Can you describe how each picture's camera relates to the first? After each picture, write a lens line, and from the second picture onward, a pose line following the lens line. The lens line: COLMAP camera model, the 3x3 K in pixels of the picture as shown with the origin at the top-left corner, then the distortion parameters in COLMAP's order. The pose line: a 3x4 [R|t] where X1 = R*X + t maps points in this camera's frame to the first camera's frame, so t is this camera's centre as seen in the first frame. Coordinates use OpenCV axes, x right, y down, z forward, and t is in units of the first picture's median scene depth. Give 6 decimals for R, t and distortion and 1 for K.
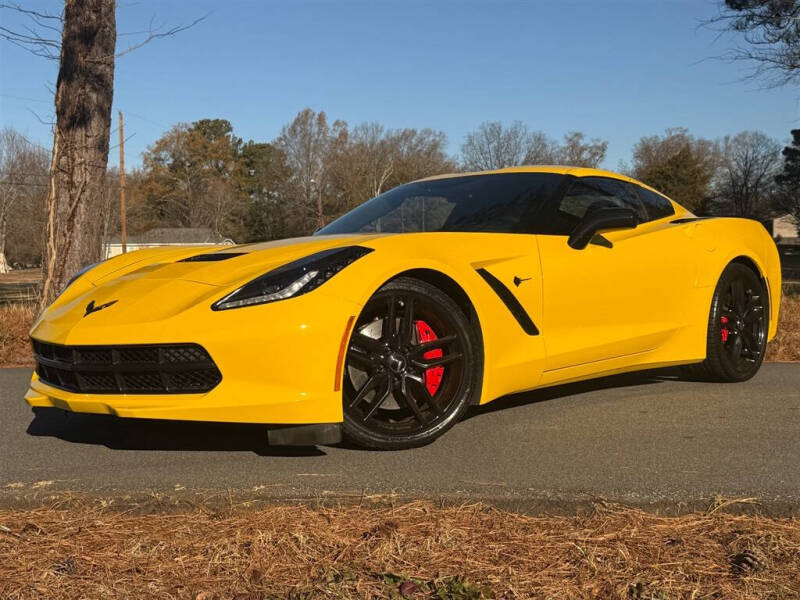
lens RADIAL K [[1041.2, 0, 398.1], [0, 1041.2, 297.7], [0, 0, 1]] dist [0.091593, 0.000000]
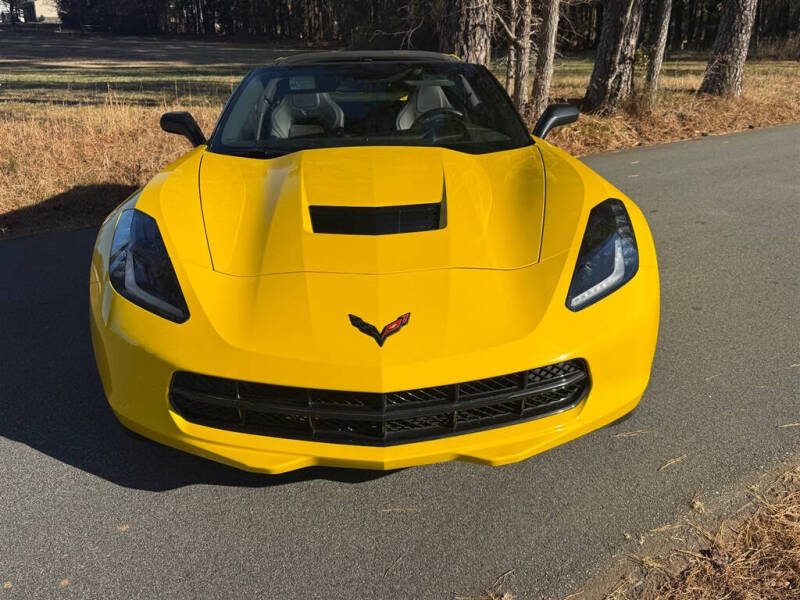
lens RADIAL K [[743.2, 0, 400.8], [0, 743.2, 299.1], [0, 0, 1]] dist [0.008256, 0.000000]
pose [[0.704537, -0.224328, 0.673279, -0.552429], [0.010556, 0.951932, 0.306126, -0.148728], [-0.709588, -0.208570, 0.673040, 0.580204]]
